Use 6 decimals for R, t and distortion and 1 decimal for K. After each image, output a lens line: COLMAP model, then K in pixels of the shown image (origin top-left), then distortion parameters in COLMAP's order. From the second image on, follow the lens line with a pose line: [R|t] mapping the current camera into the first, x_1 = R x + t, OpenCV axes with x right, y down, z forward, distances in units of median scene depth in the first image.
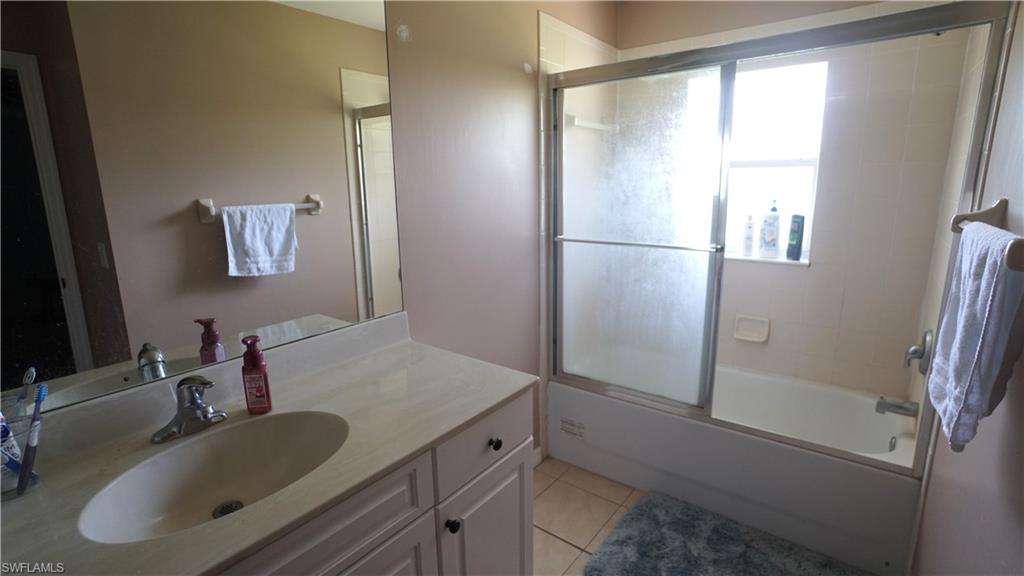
lens RADIAL K [[492.2, 0, 502.1], [0, 492.2, 291.7], [0, 0, 1]] dist [-0.031466, 0.007196]
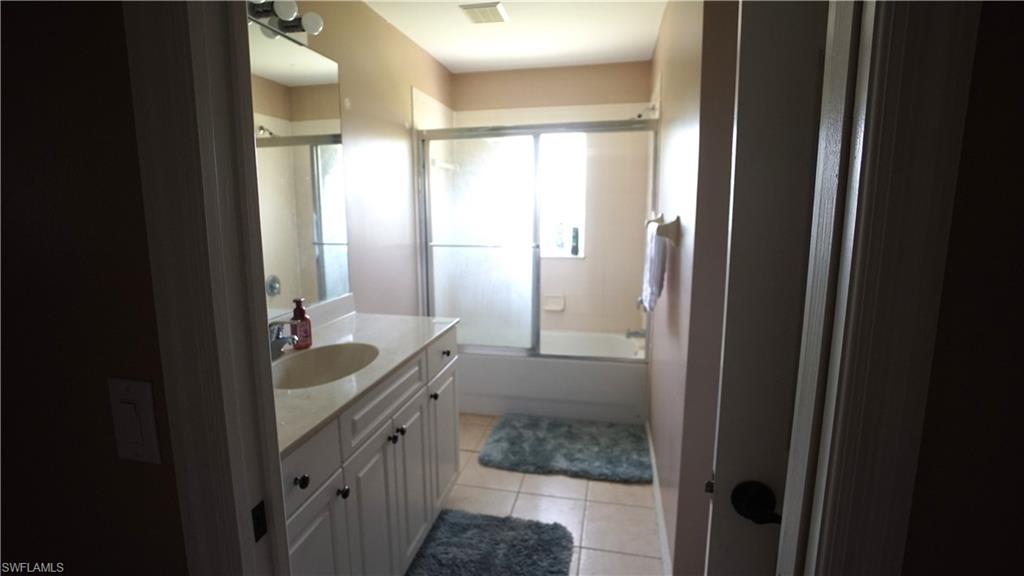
lens RADIAL K [[492.2, 0, 514.9], [0, 492.2, 285.8], [0, 0, 1]] dist [-0.031466, 0.007196]
pose [[0.900177, -0.055511, 0.431971, -0.319865], [0.081223, 0.995840, -0.041287, 0.098797], [-0.427883, 0.072252, 0.900942, -0.409023]]
